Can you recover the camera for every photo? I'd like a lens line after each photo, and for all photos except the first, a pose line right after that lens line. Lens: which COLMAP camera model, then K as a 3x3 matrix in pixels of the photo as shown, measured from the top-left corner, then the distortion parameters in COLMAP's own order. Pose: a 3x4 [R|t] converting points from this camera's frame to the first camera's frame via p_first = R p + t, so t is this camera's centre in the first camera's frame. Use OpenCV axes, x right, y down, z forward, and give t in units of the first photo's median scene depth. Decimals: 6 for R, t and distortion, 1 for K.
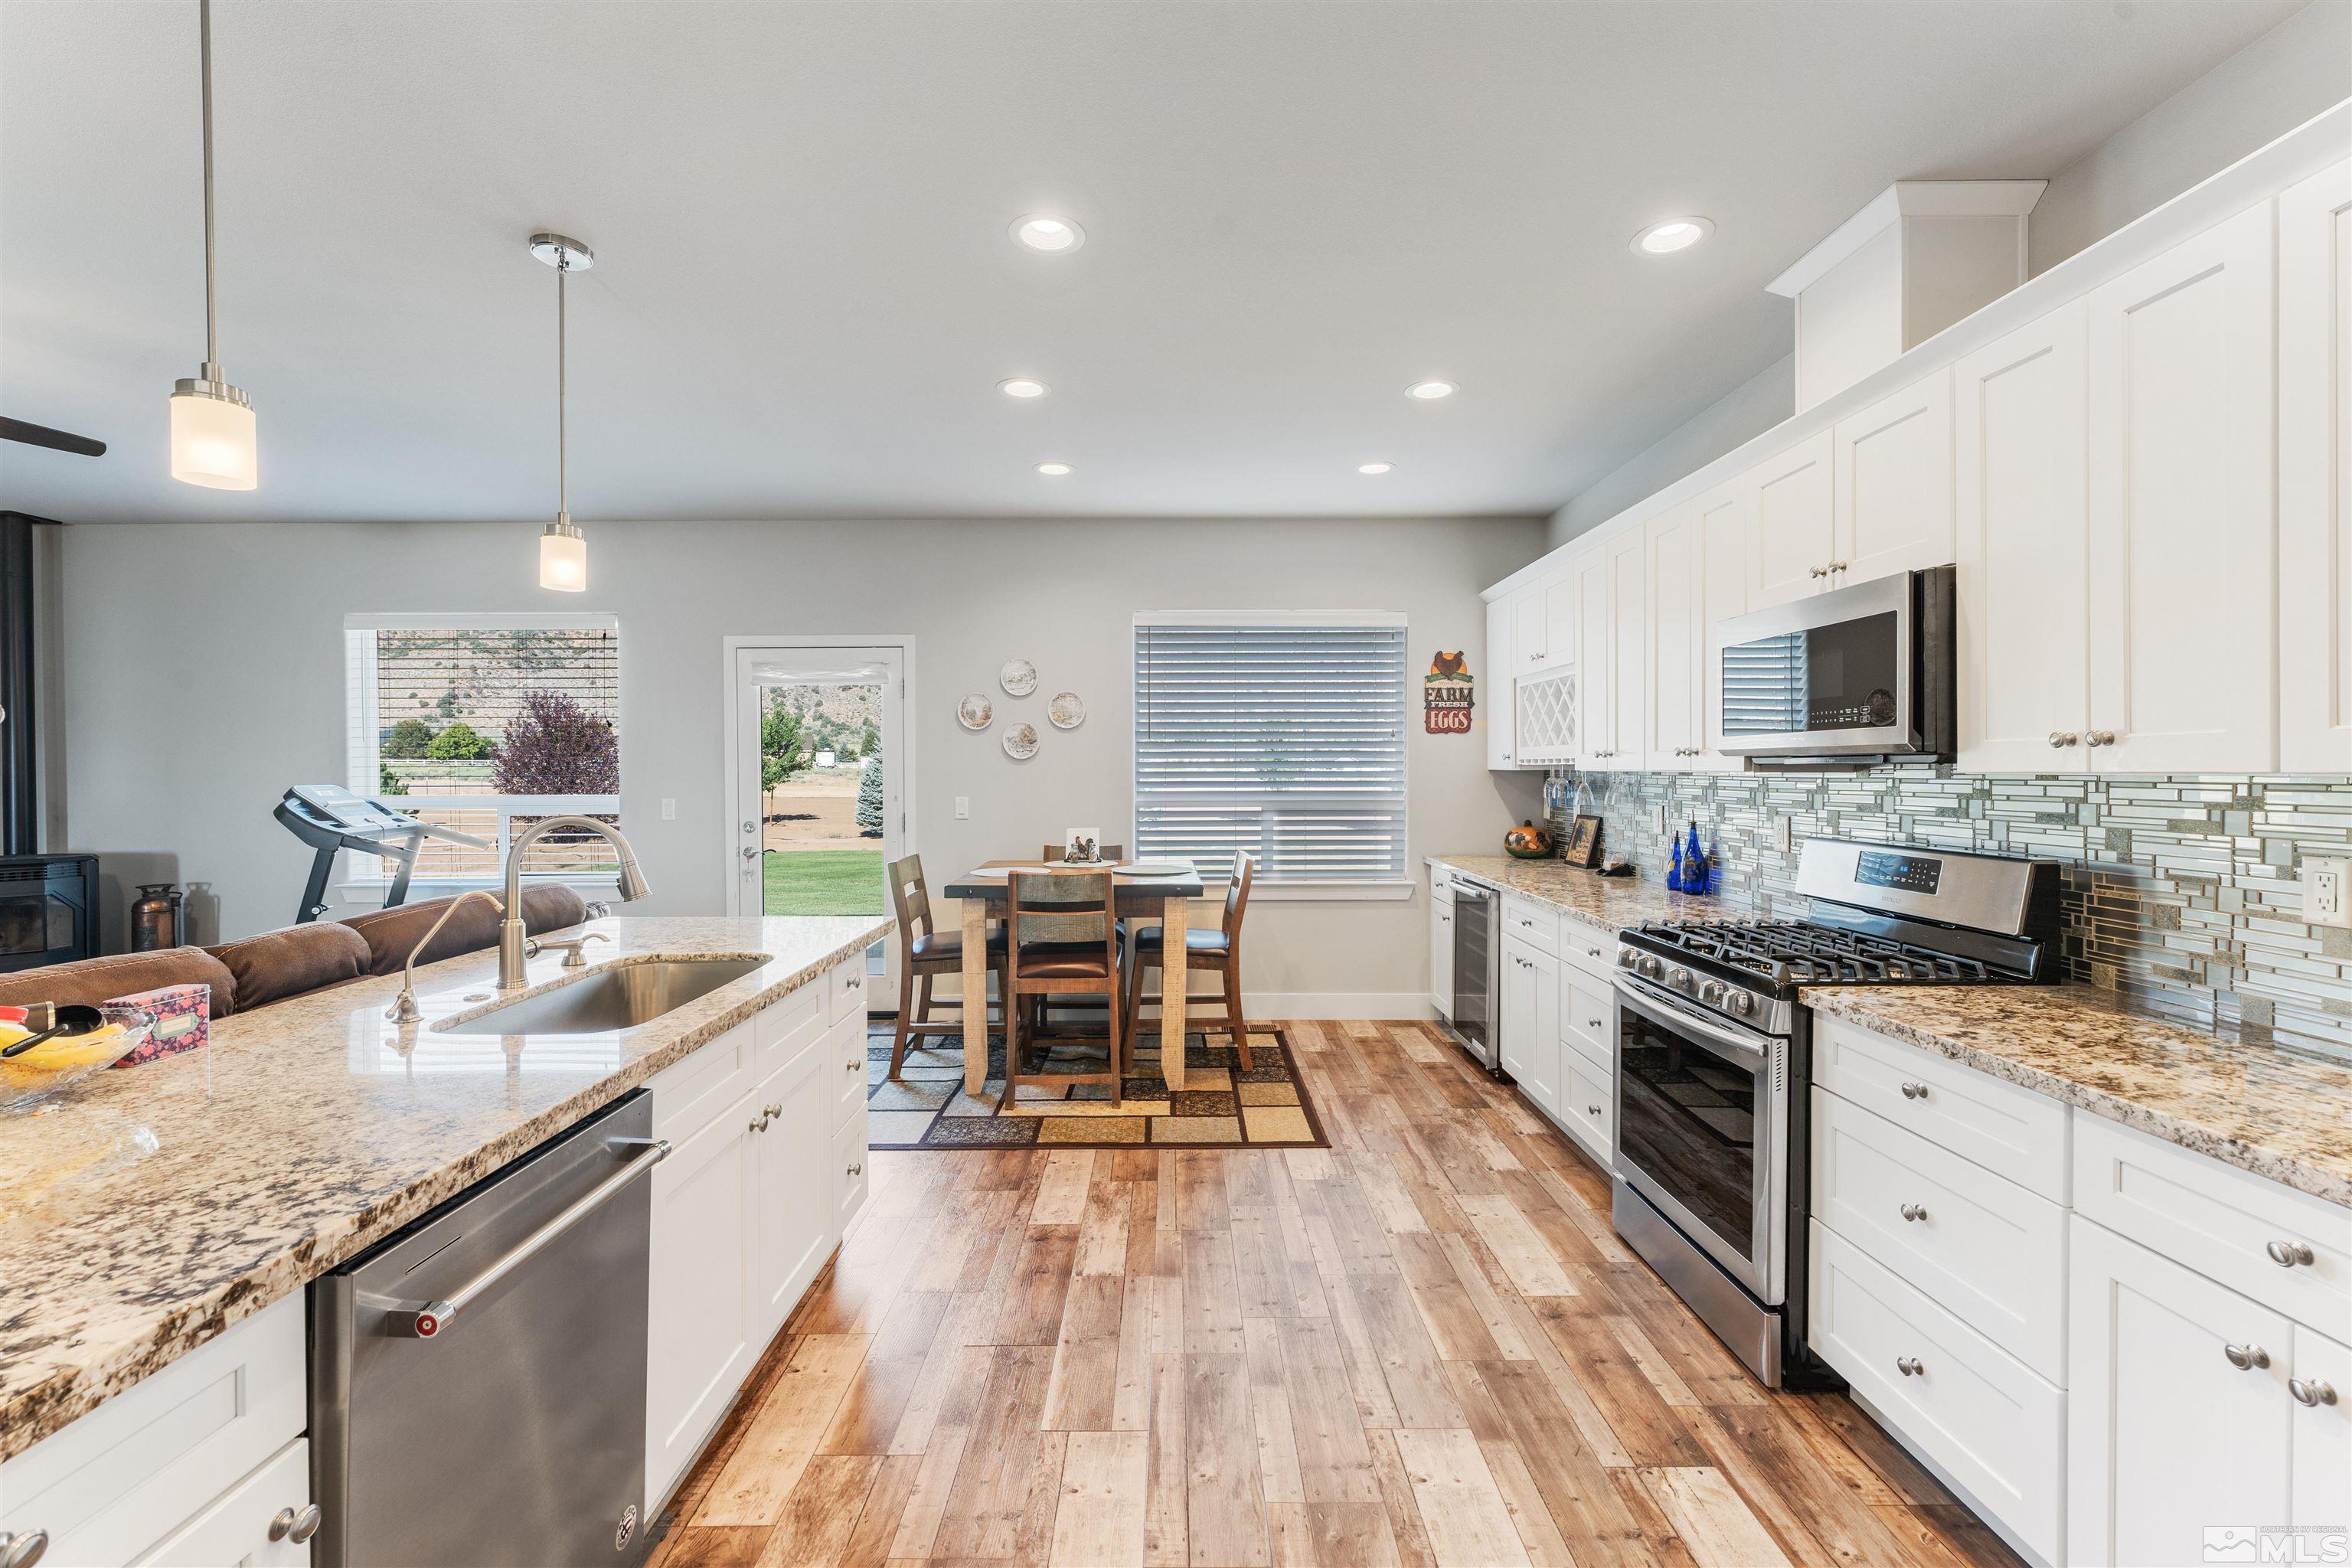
lens RADIAL K [[960.8, 0, 1176.0], [0, 960.8, 784.0], [0, 0, 1]] dist [-0.005452, -0.000179]
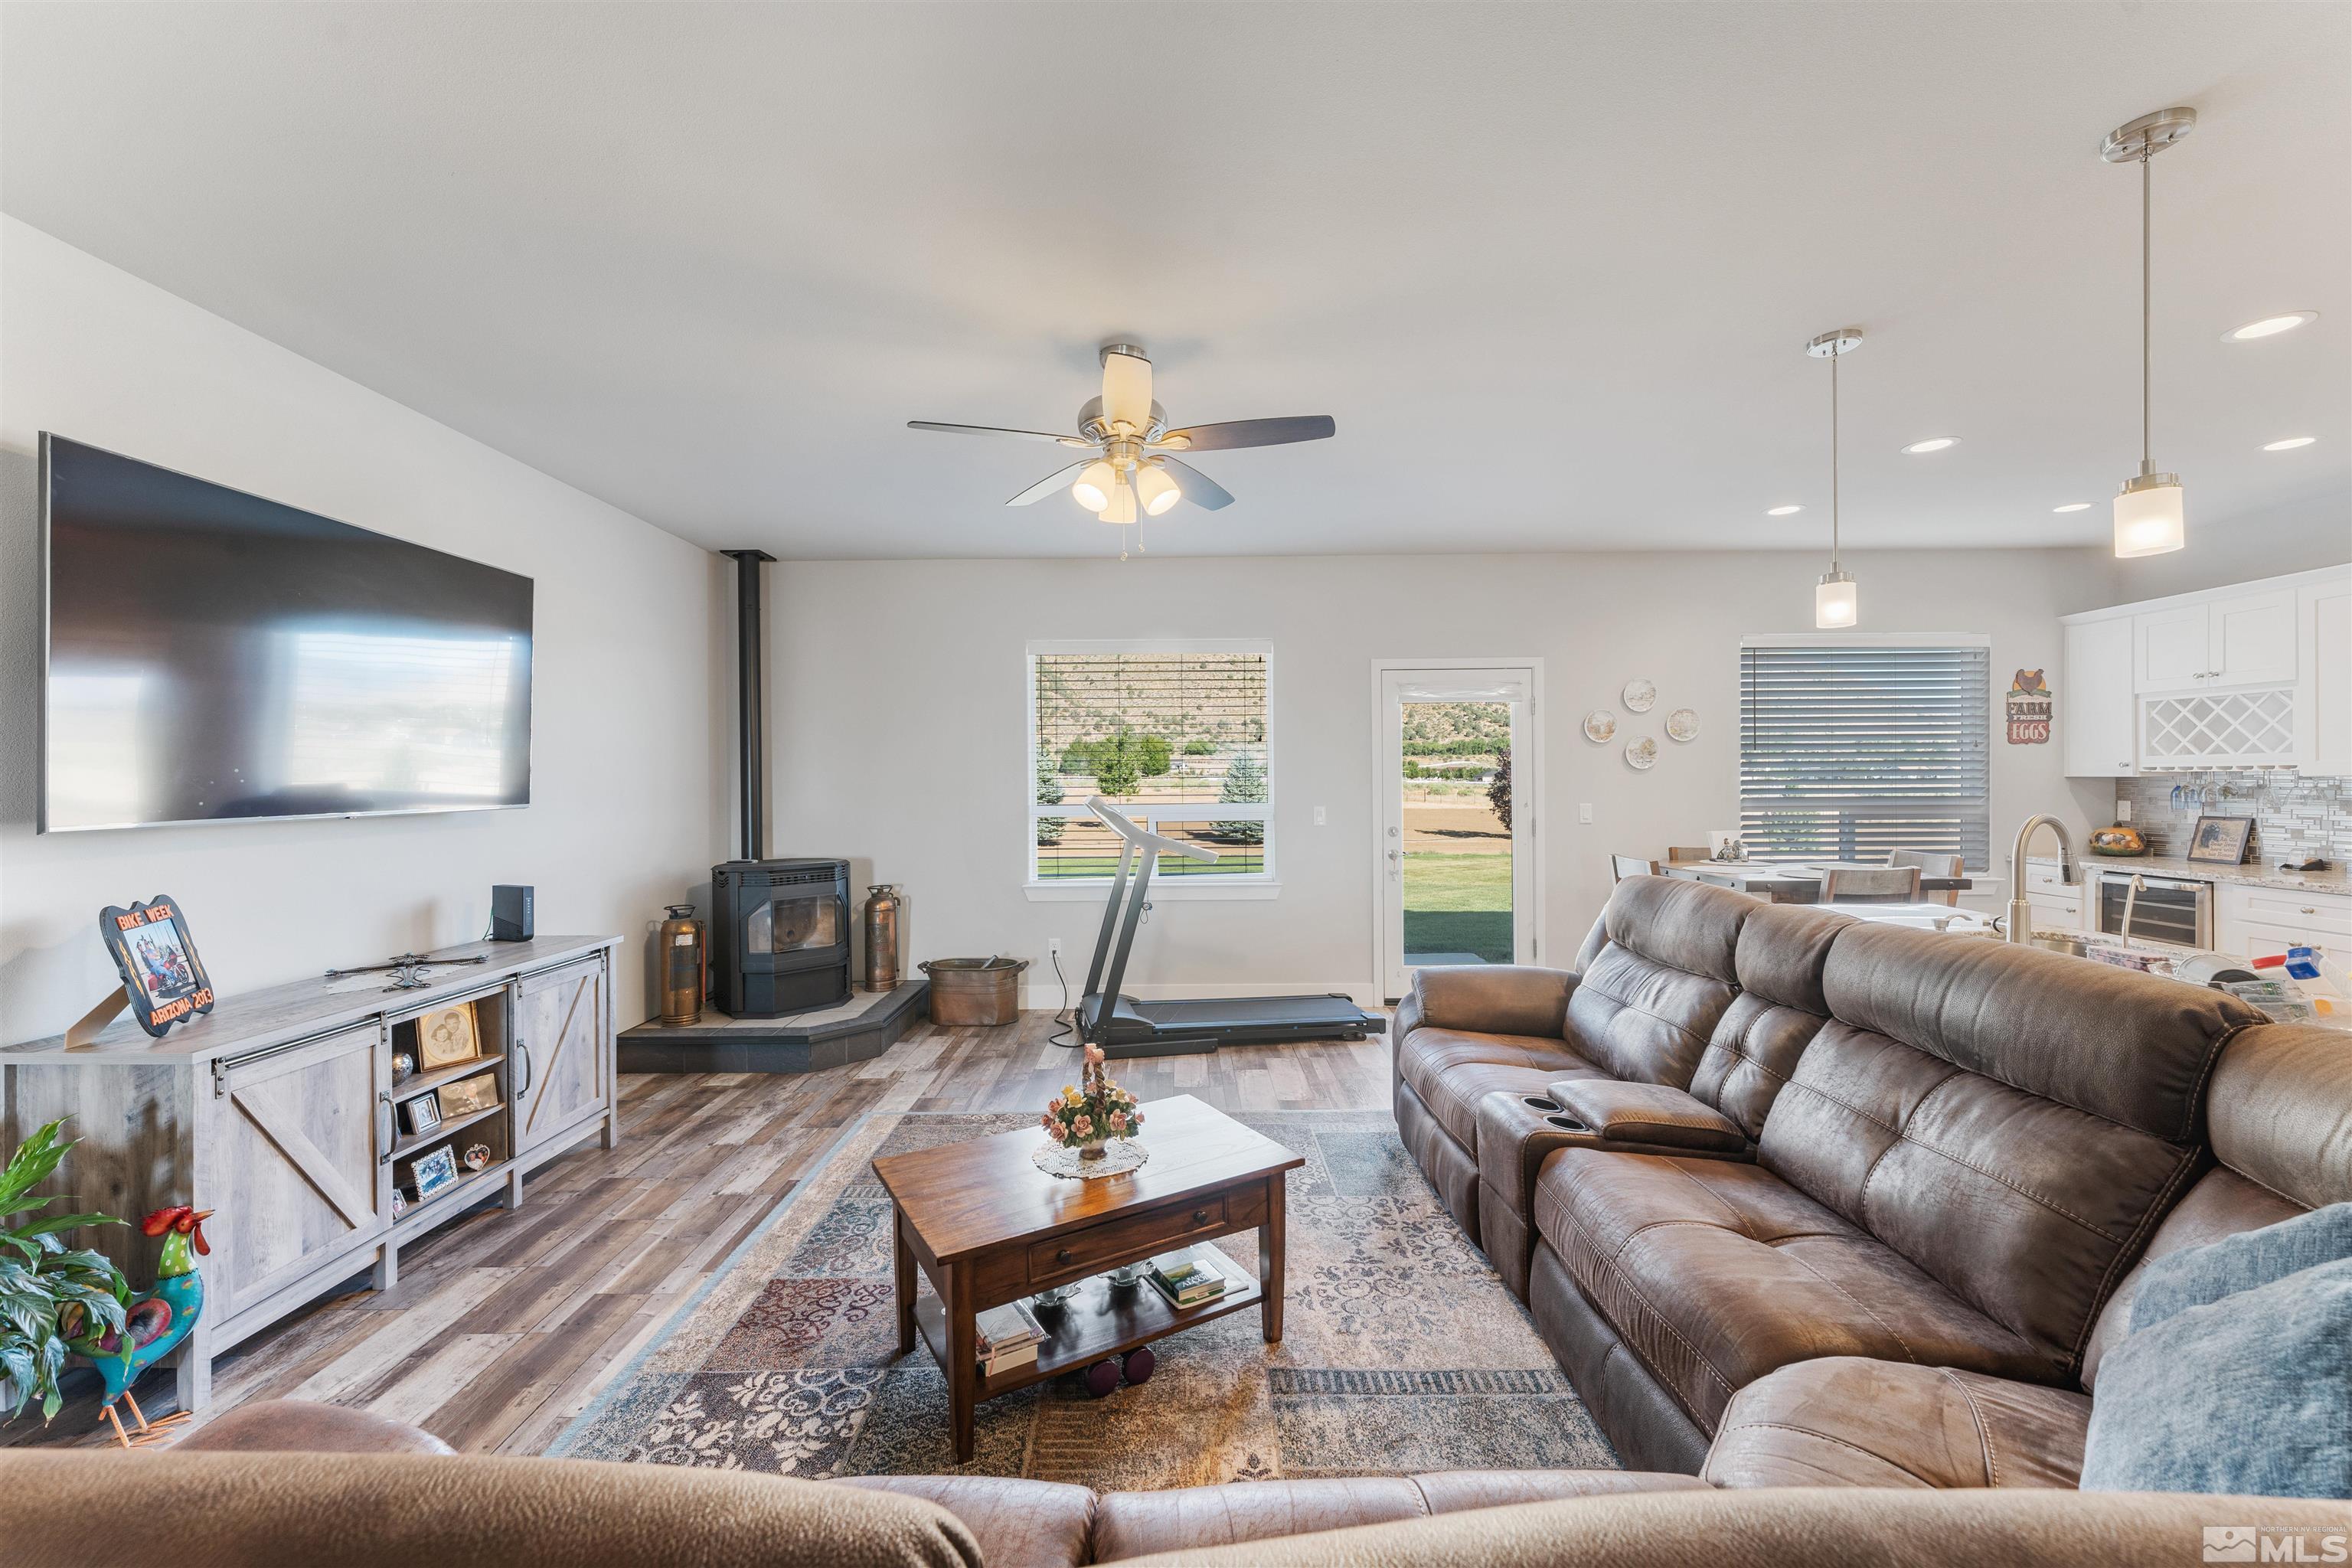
lens RADIAL K [[931.9, 0, 1177.7], [0, 931.9, 786.9], [0, 0, 1]] dist [0.002180, 0.000215]
pose [[0.999985, -0.005235, -0.001733, -0.693226], [0.005224, 0.999965, -0.006479, -0.001162], [0.001767, 0.006470, 0.999978, -0.073944]]
